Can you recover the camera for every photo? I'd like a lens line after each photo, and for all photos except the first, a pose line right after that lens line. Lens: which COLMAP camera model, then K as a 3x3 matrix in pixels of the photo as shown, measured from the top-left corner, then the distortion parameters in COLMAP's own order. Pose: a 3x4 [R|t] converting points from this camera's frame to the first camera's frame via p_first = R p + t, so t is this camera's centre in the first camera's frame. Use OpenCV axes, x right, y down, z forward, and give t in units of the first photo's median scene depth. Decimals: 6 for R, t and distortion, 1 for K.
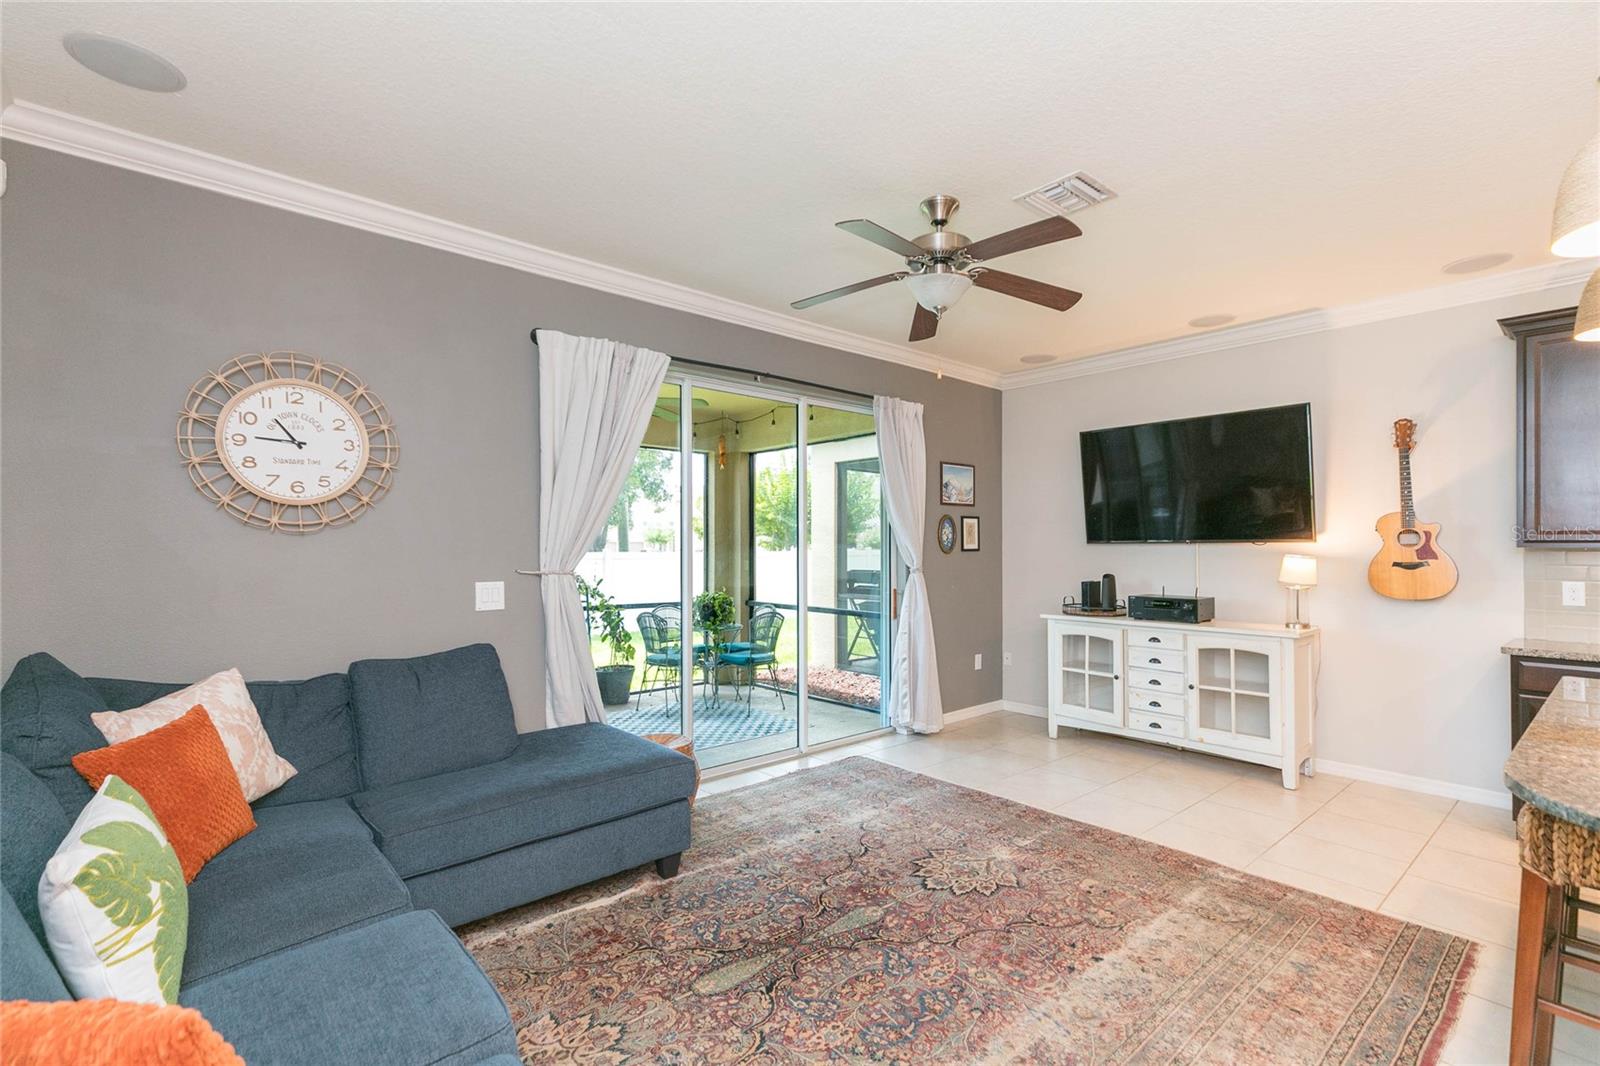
lens RADIAL K [[725.4, 0, 802.1], [0, 725.4, 534.6], [0, 0, 1]] dist [0.003380, -0.000322]
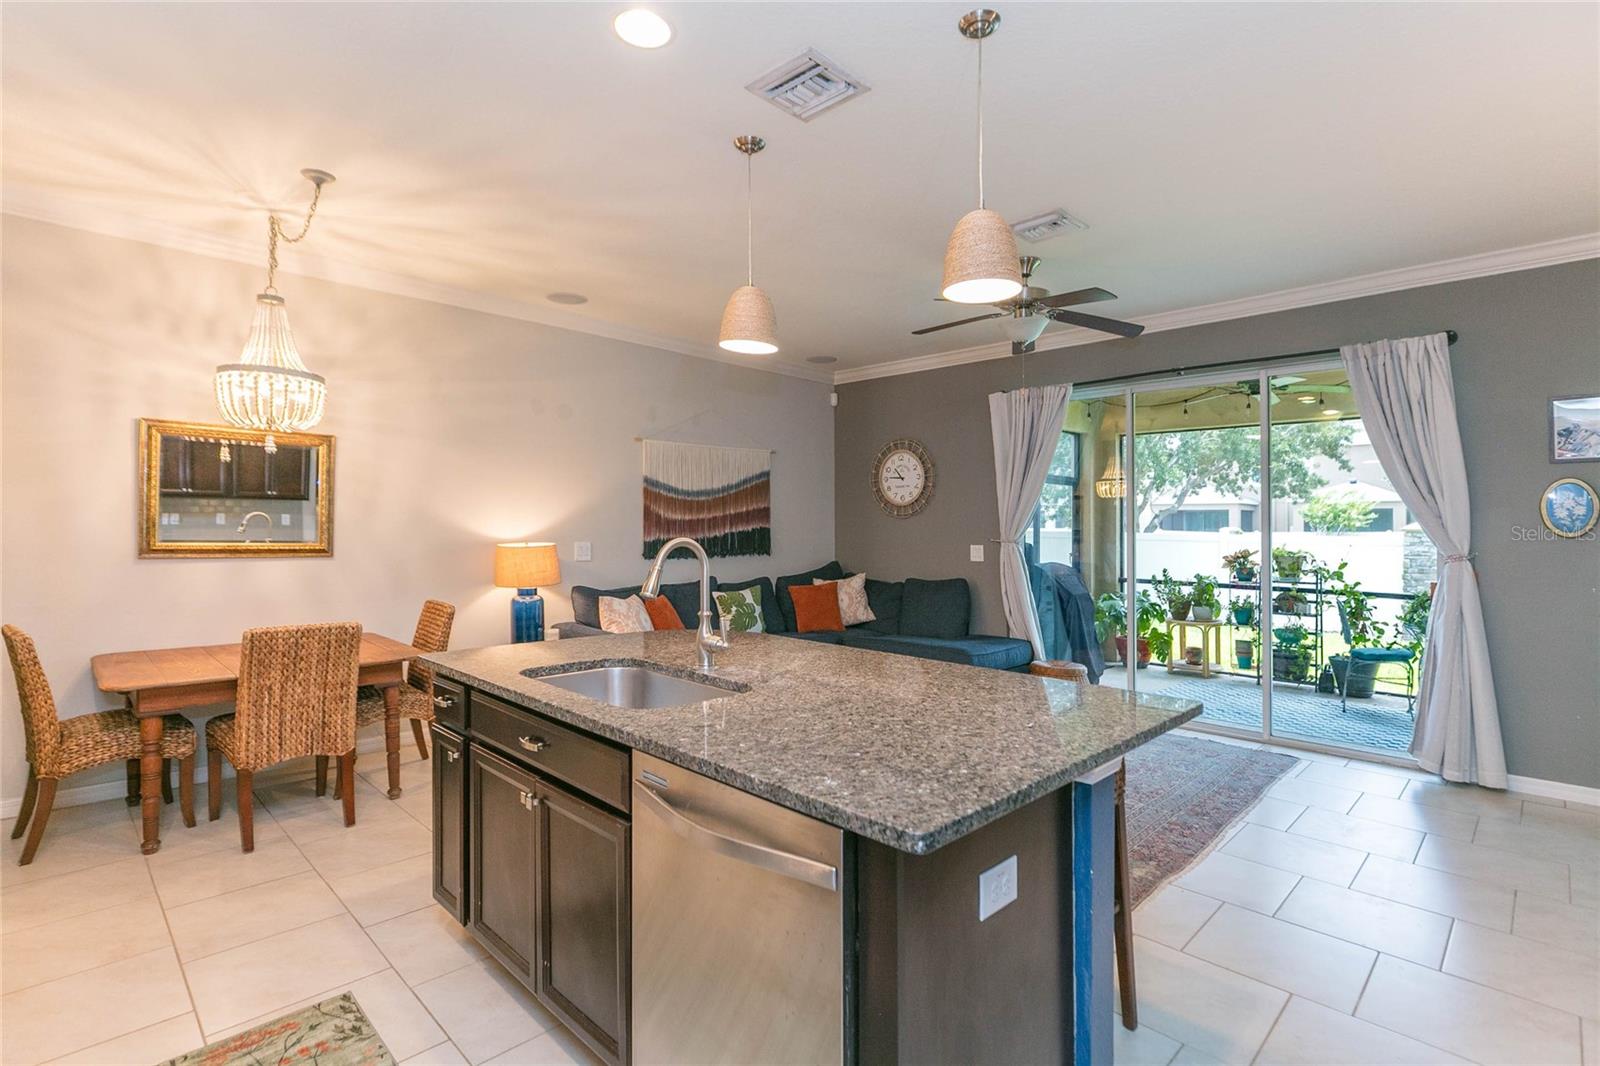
lens RADIAL K [[760.0, 0, 810.0], [0, 760.0, 510.9], [0, 0, 1]] dist [-0.000213, 0.003208]
pose [[0.080765, -0.024534, -0.996431, 1.289660], [0.006736, 0.999688, -0.024068, 0.022078], [0.996710, -0.004768, 0.080905, 0.420489]]
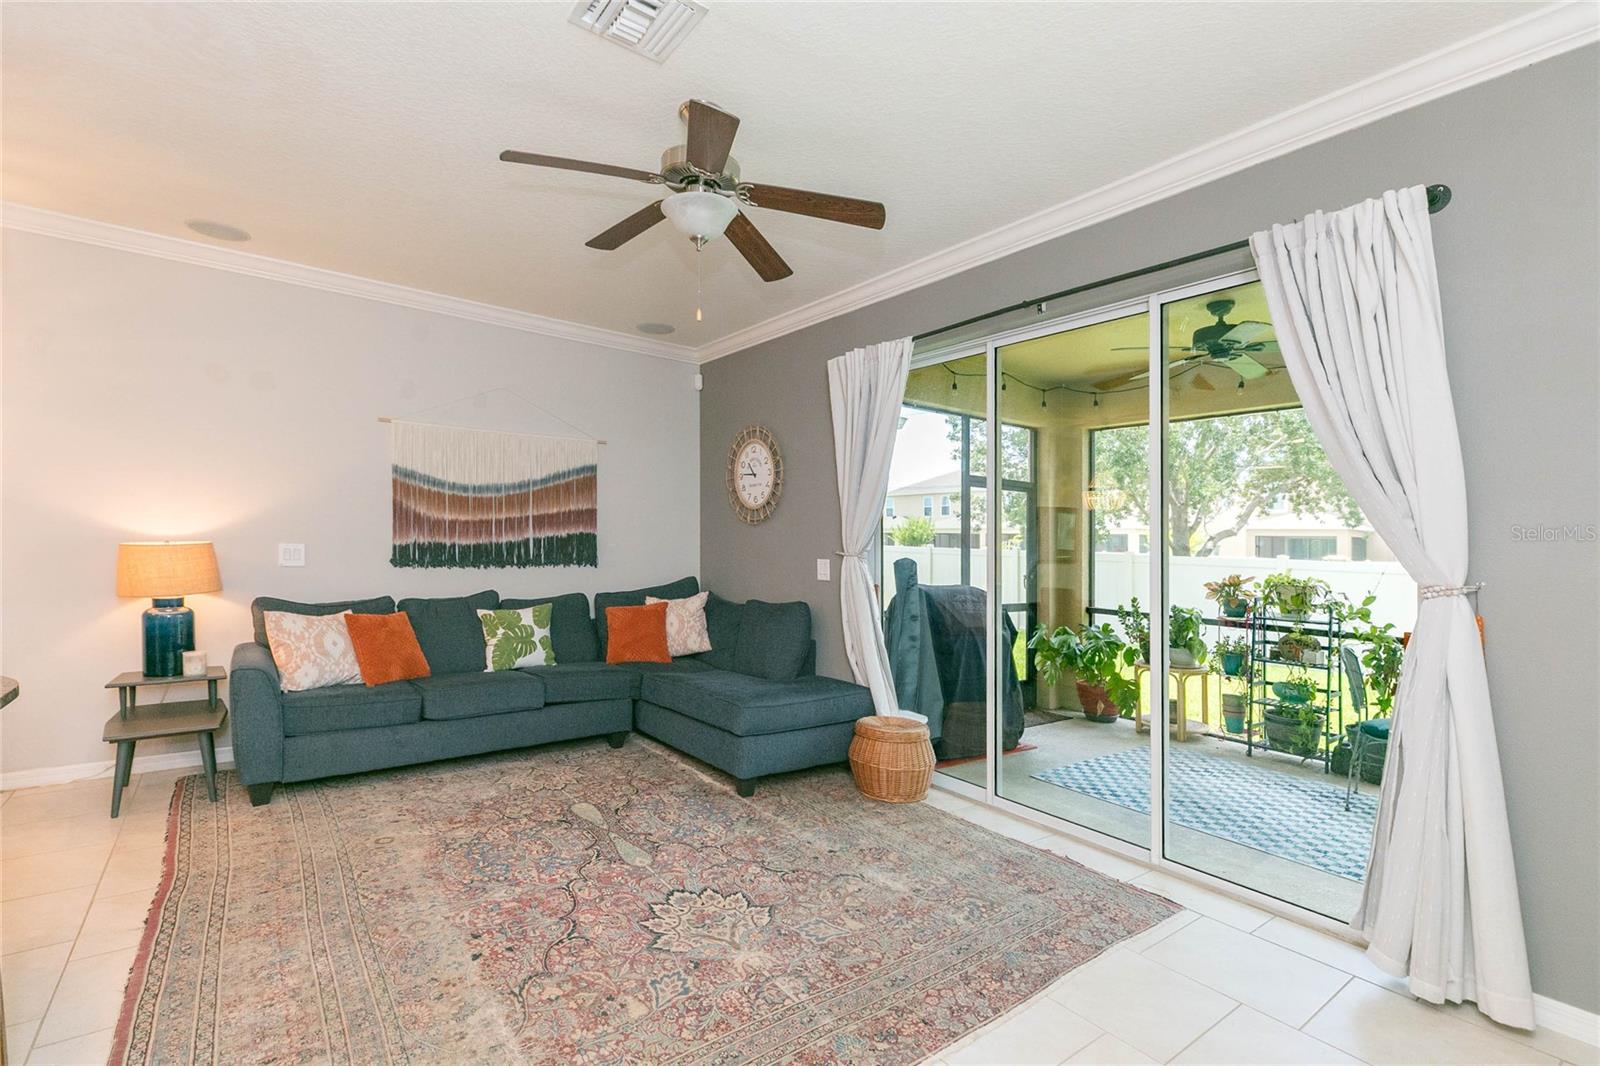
lens RADIAL K [[725.4, 0, 807.2], [0, 725.4, 529.0], [0, 0, 1]] dist [0.003380, -0.000322]
pose [[-0.063510, -0.029763, -0.997537, 0.873682], [-0.012084, 0.999505, -0.029052, 0.044221], [0.997908, 0.010209, -0.063839, 0.981654]]
